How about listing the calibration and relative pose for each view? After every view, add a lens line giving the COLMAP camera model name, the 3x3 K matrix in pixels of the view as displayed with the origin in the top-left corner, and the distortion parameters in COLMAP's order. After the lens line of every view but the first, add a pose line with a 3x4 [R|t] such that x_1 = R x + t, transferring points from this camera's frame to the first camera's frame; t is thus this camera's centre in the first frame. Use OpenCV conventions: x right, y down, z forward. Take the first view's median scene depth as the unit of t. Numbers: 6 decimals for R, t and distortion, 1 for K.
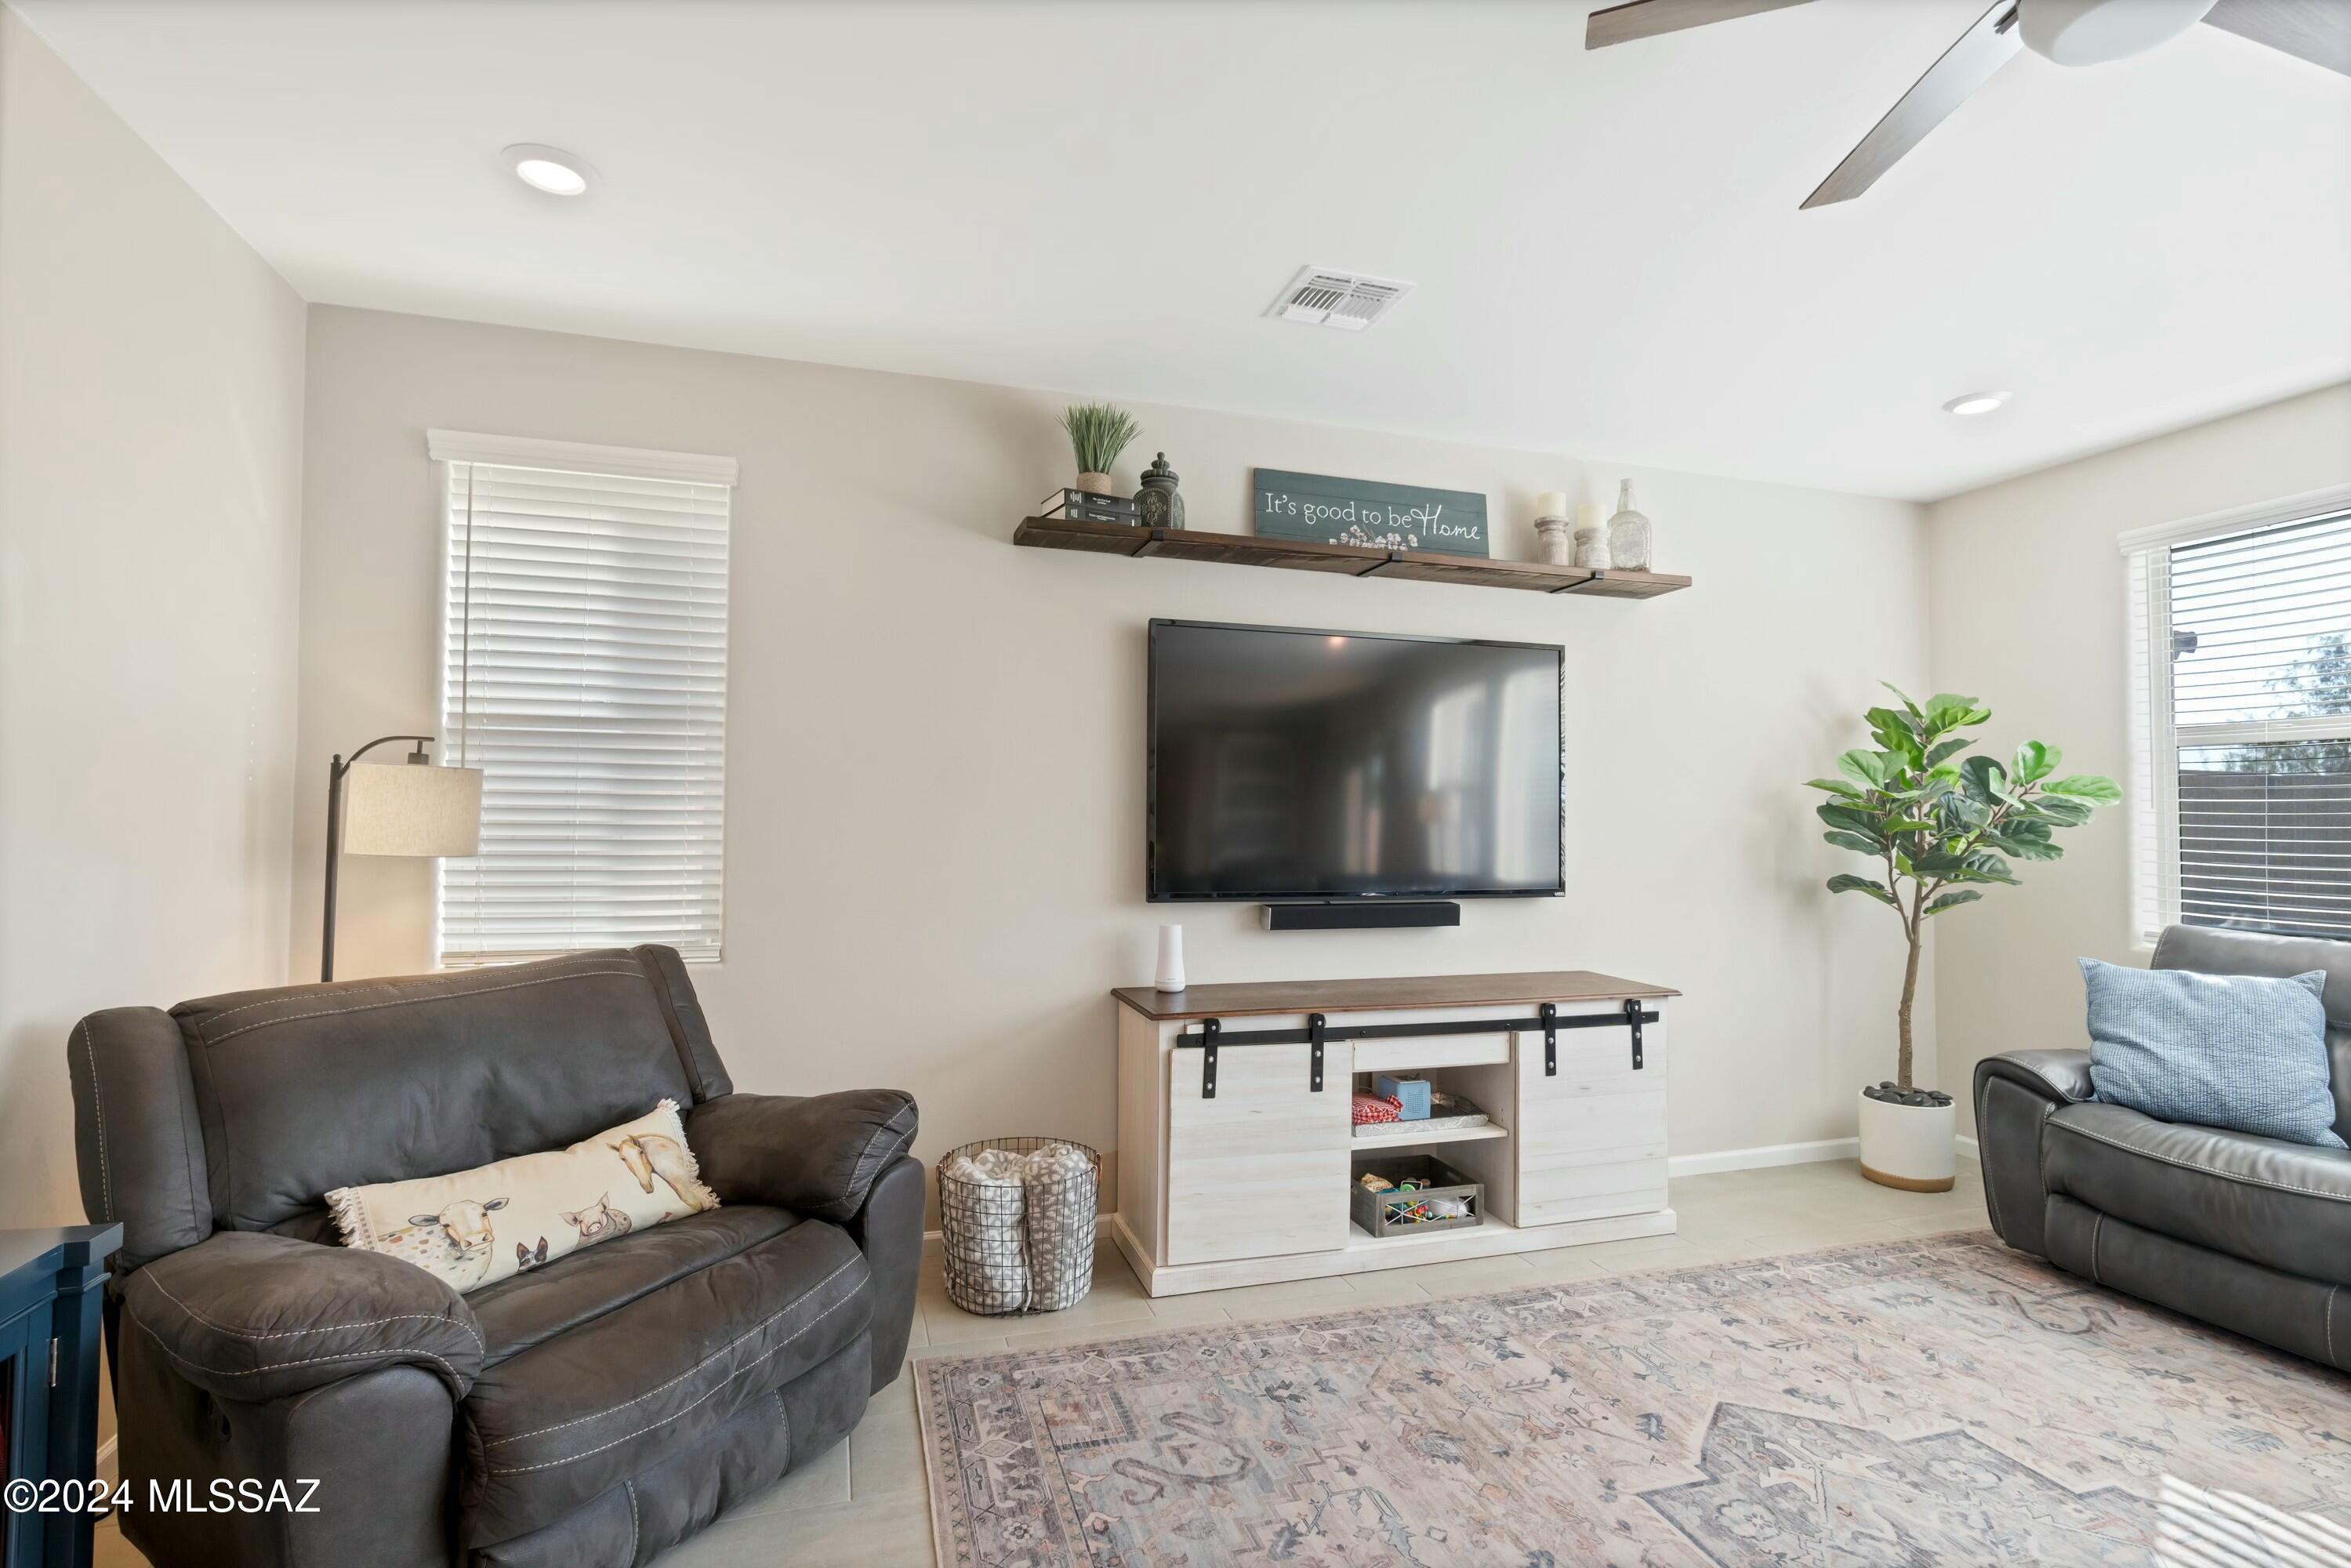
lens RADIAL K [[1105.6, 0, 1172.1], [0, 1105.6, 781.3], [0, 0, 1]] dist [-0.005153, 0.000587]
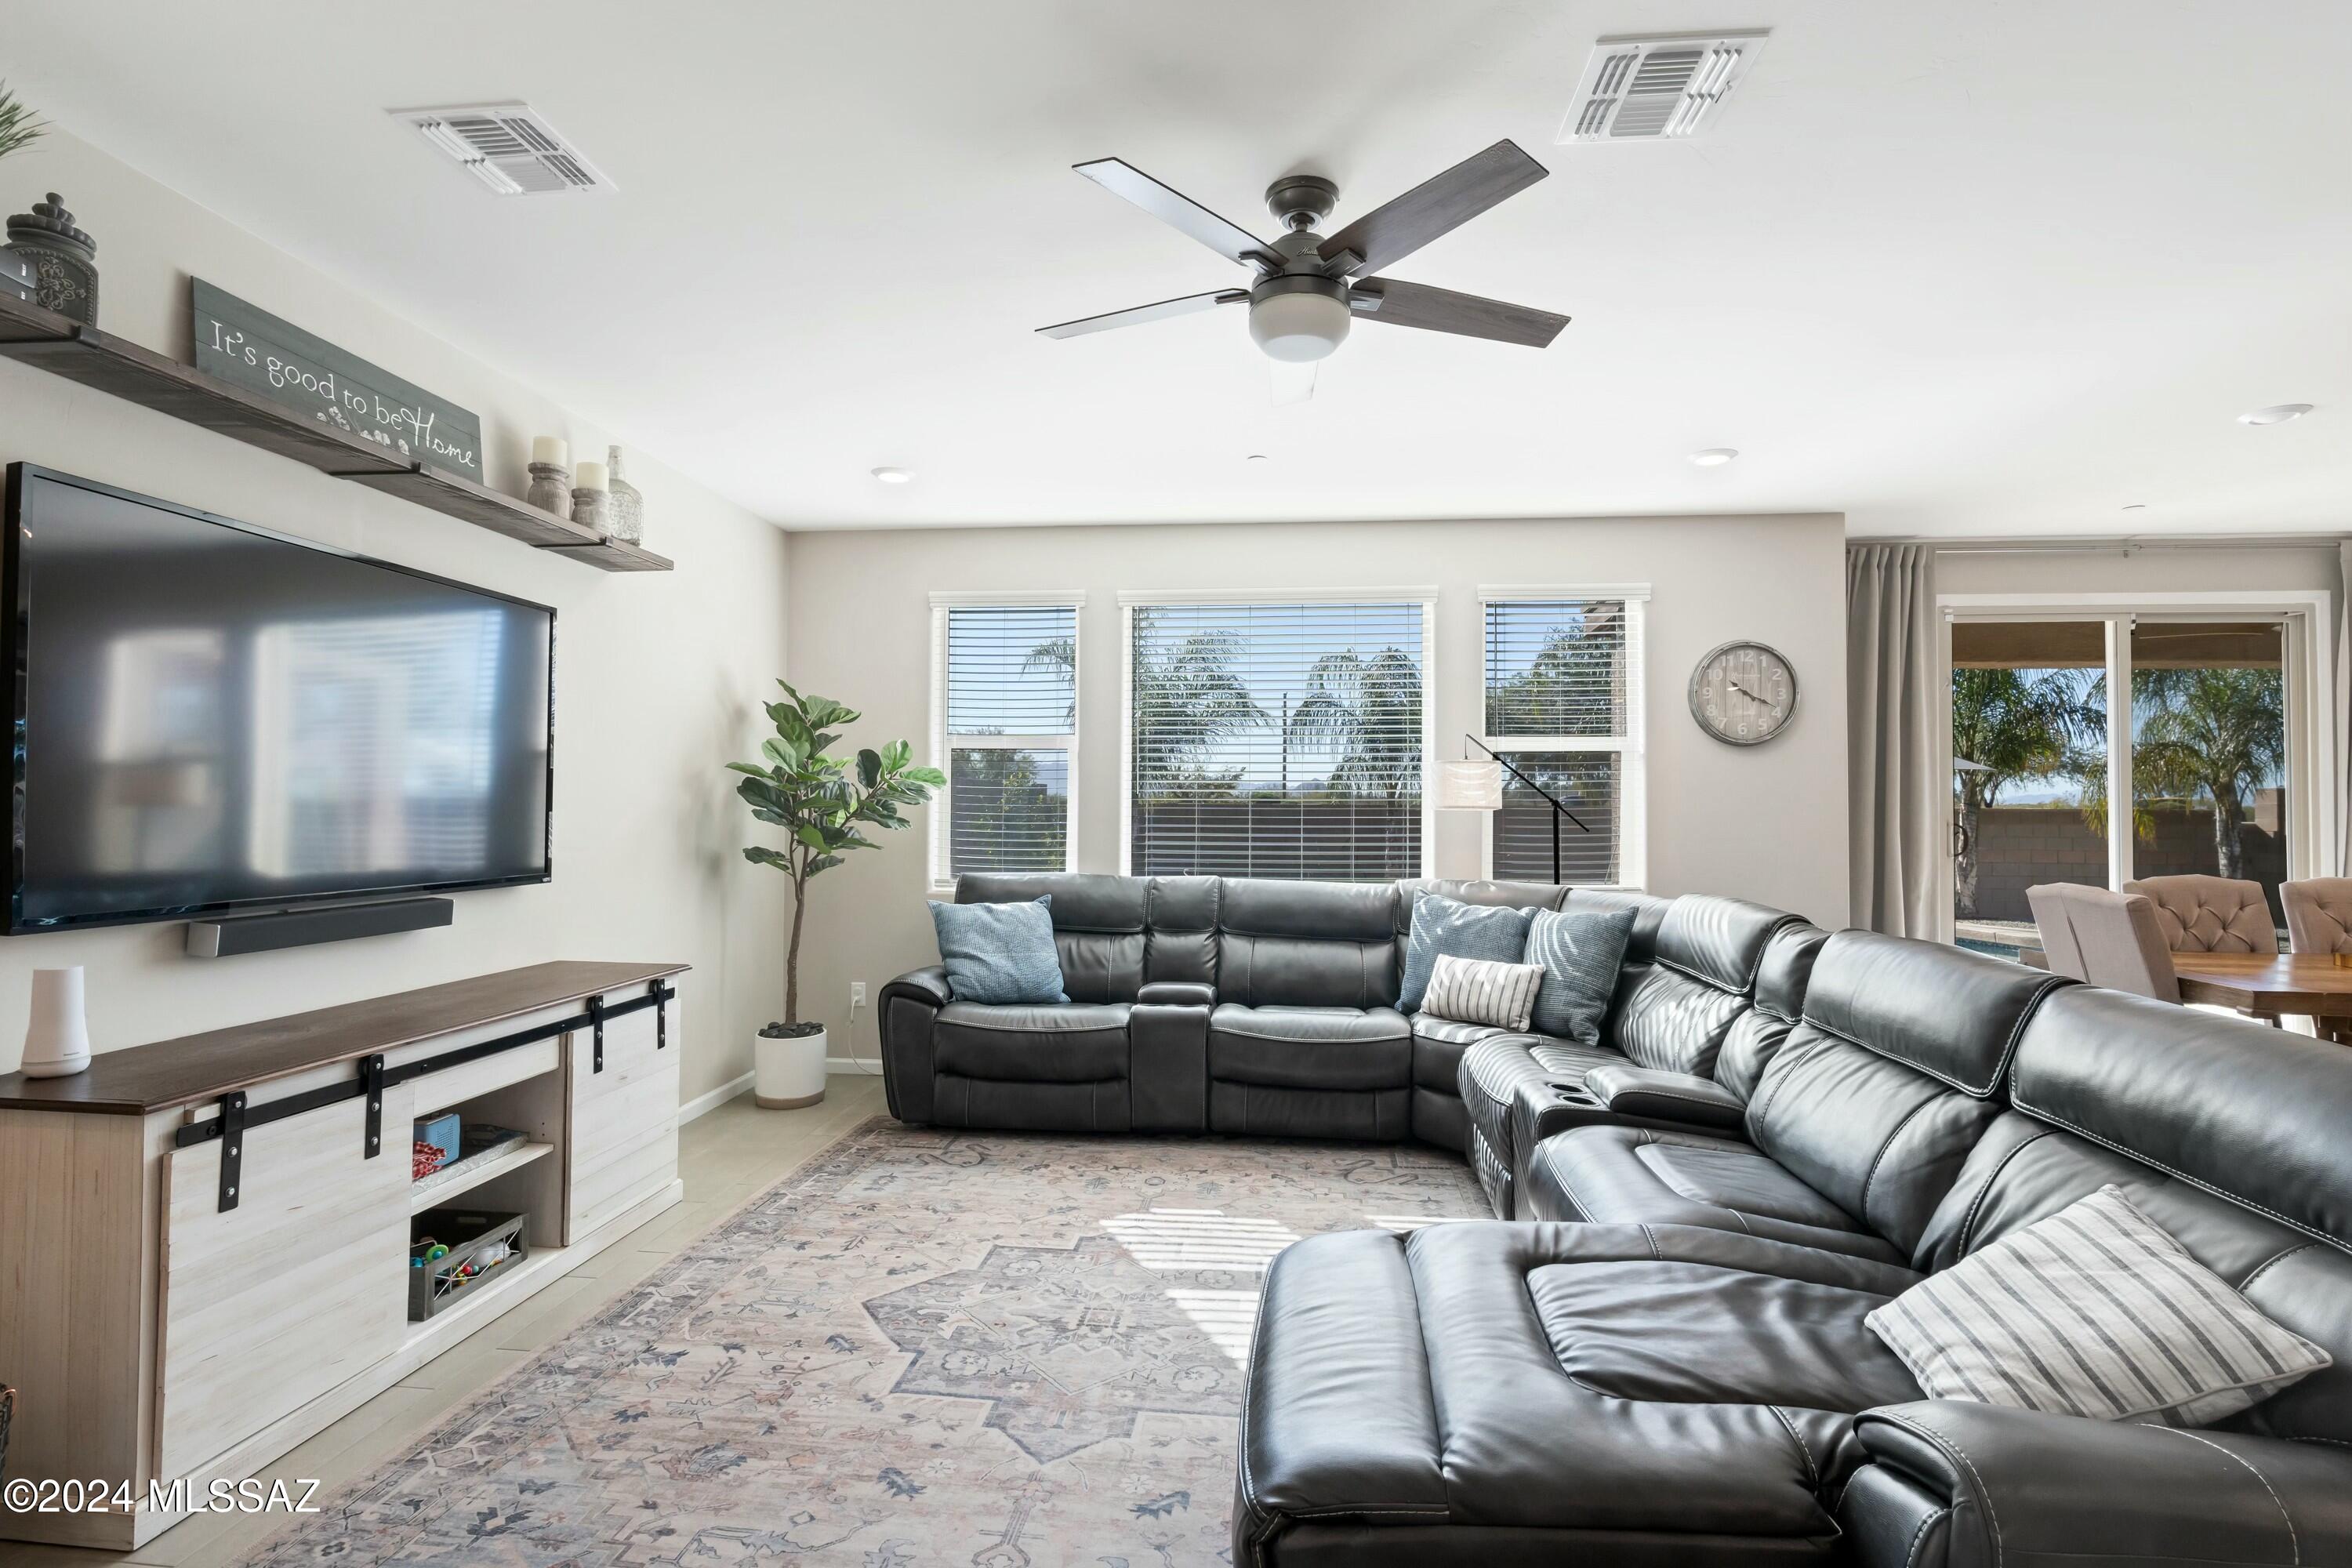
lens RADIAL K [[1106.0, 0, 1172.6], [0, 1106.0, 781.3], [0, 0, 1]] dist [-0.005153, 0.000587]
pose [[0.390109, 0.016783, 0.920616, -0.352045], [-0.035535, 0.999363, -0.003161, 0.006125], [-0.920083, -0.031481, 0.390458, 0.205639]]
